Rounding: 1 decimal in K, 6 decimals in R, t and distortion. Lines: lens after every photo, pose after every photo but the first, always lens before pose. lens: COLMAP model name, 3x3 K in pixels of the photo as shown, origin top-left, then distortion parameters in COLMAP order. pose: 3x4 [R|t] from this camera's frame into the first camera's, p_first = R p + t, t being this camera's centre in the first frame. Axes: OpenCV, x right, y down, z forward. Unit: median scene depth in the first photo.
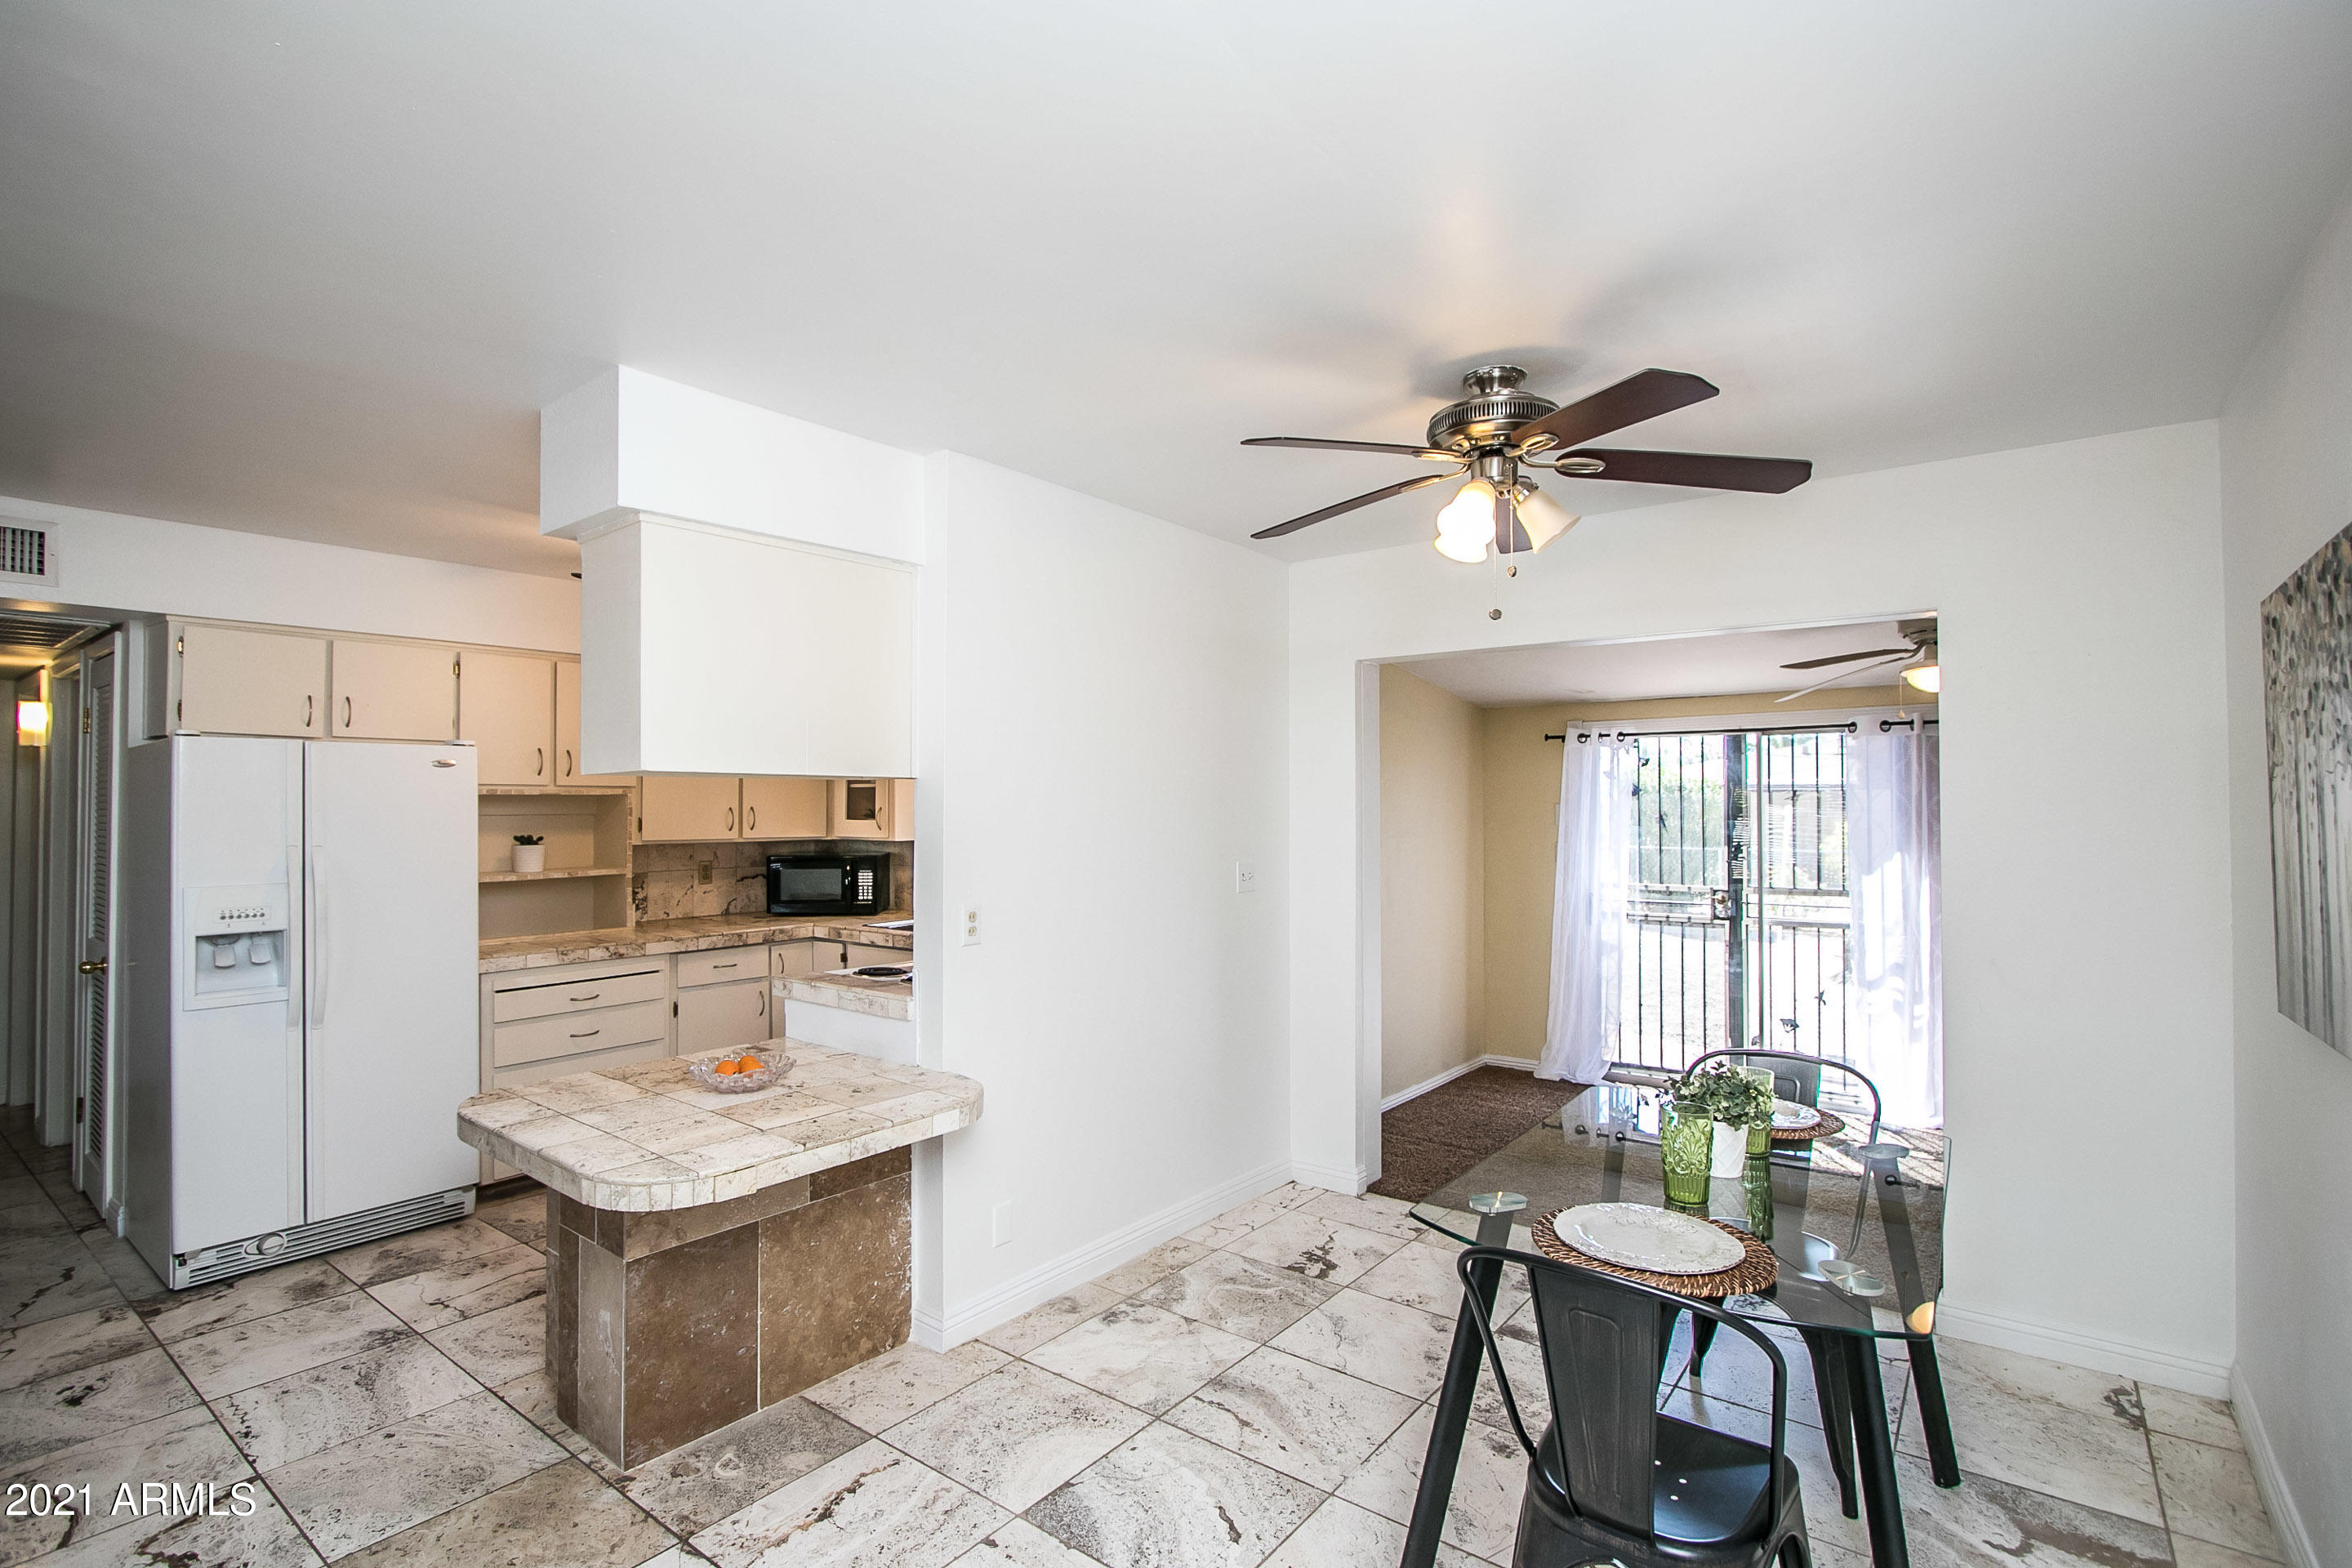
lens RADIAL K [[1109.2, 0, 1165.2], [0, 1109.2, 794.1], [0, 0, 1]] dist [-0.001104, -0.000074]
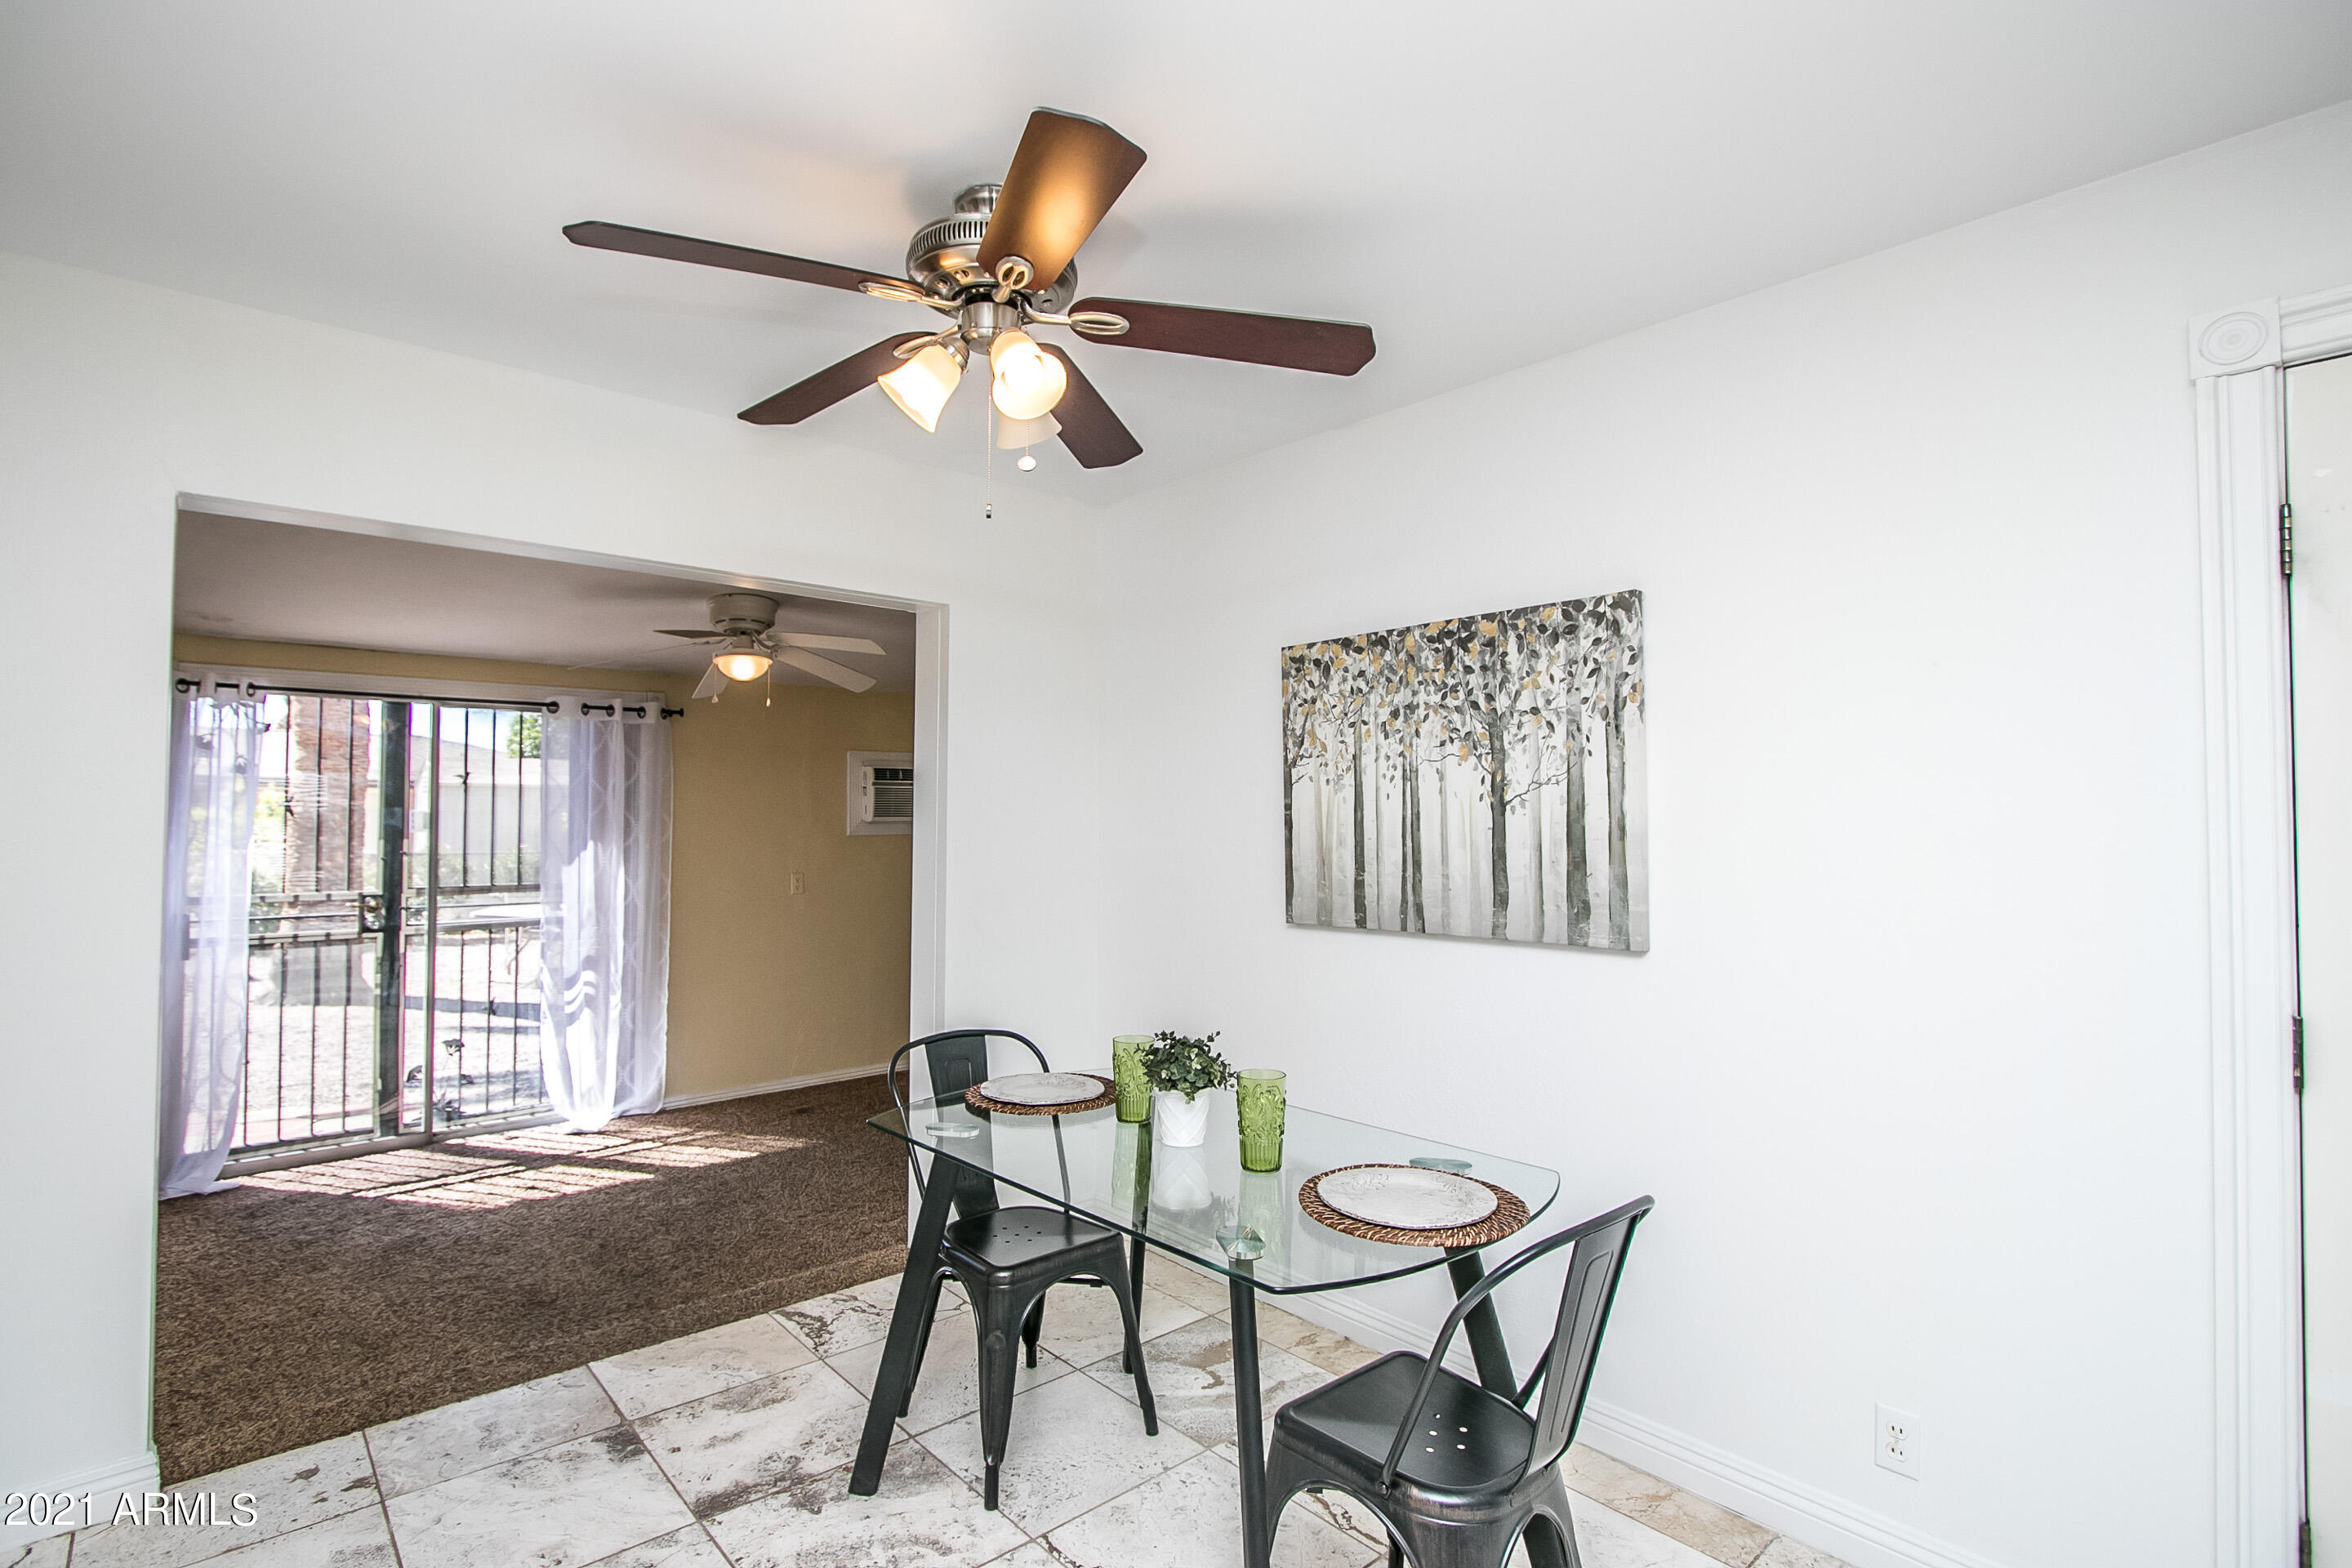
lens RADIAL K [[1109.2, 0, 1165.2], [0, 1109.2, 794.1], [0, 0, 1]] dist [-0.001104, -0.000074]
pose [[0.202139, 0.019356, 0.979166, -0.170442], [-0.018869, 0.999696, -0.015866, 0.016269], [-0.979175, -0.015268, 0.202443, 0.289753]]
